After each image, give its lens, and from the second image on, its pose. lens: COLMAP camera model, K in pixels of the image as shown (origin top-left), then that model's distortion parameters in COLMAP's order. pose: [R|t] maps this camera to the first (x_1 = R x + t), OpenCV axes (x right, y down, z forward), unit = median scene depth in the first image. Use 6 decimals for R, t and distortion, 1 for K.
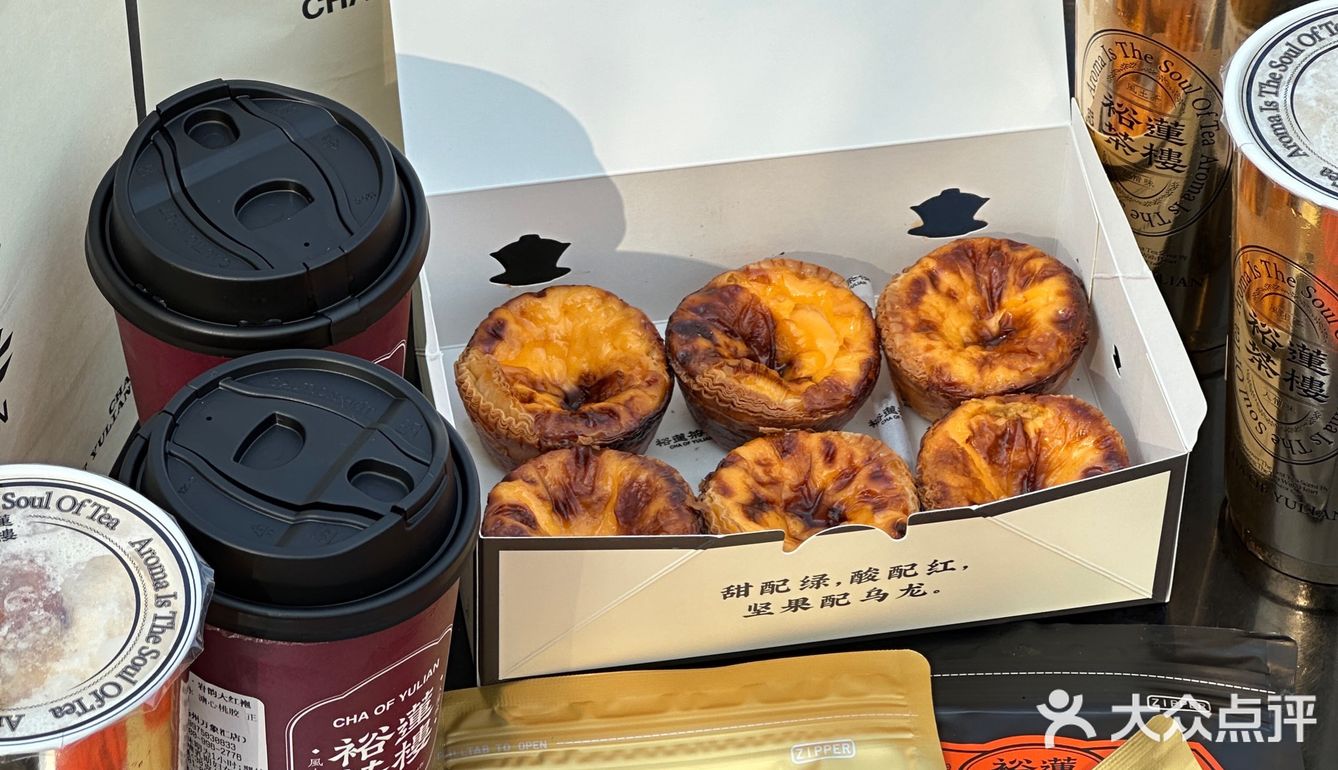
lens RADIAL K [[4027.4, 0, 669.2], [0, 4027.4, 388.1], [0, 0, 1]] dist [-0.170068, 0.000000]
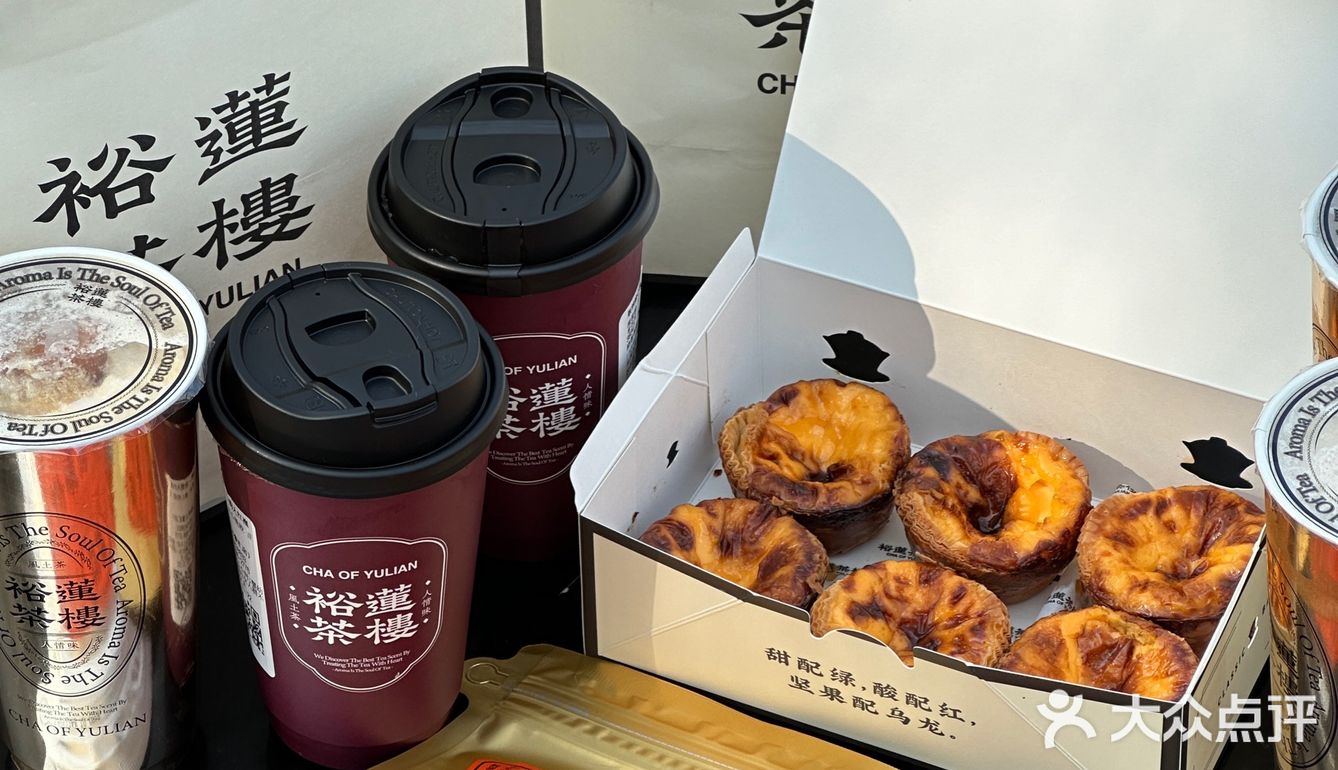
lens RADIAL K [[4027.4, 0, 670.8], [0, 4027.4, 380.9], [0, 0, 1]] dist [-0.170068, 0.000000]
pose [[0.814333, 0.360890, -0.454555, 0.454310], [-0.393388, 0.919035, 0.024908, -0.034467], [0.426741, 0.158533, 0.890370, -0.018590]]
